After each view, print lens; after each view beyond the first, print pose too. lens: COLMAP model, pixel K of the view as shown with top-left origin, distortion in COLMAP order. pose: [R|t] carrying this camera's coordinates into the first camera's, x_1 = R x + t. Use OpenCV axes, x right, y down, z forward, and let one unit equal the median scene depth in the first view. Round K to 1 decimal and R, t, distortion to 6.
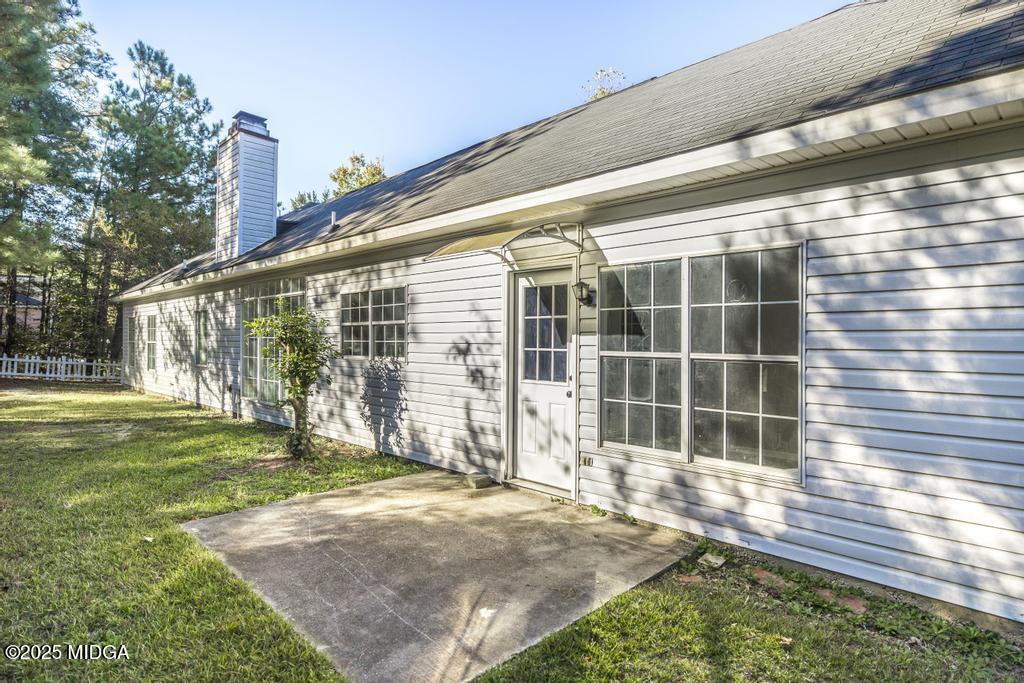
lens RADIAL K [[564.3, 0, 508.5], [0, 564.3, 338.8], [0, 0, 1]] dist [0.007265, -0.000049]
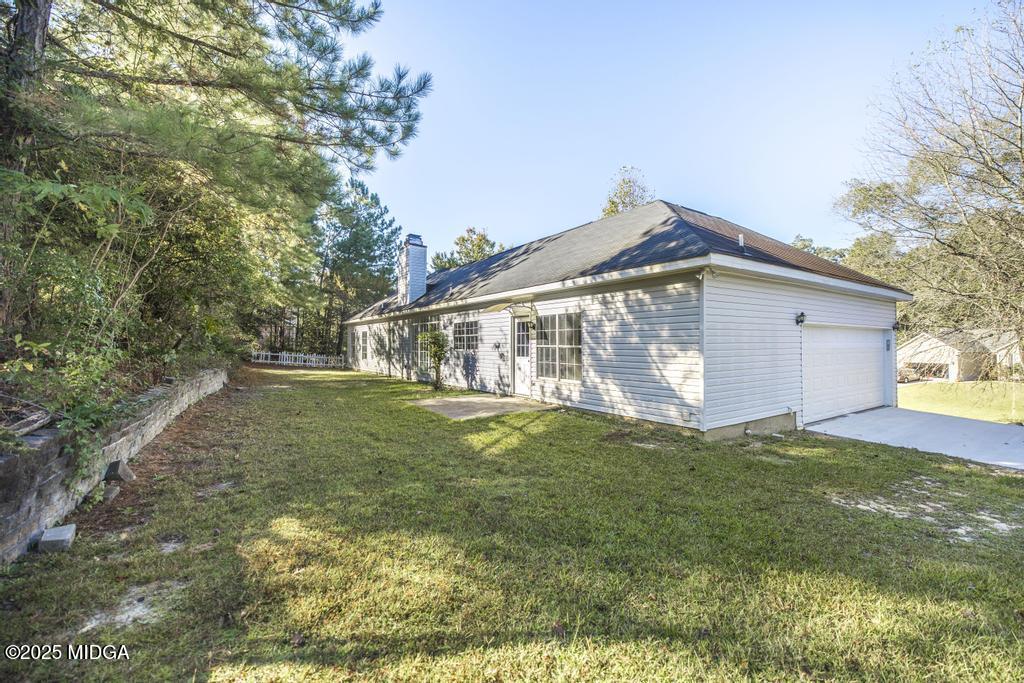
lens RADIAL K [[441.1, 0, 515.6], [0, 441.1, 344.0], [0, 0, 1]] dist [0.002316, -0.000063]
pose [[0.984321, -0.005138, -0.176314, 0.343086], [0.005217, 0.999986, -0.000015, 0.010600], [0.176312, -0.000905, 0.984334, -0.934560]]
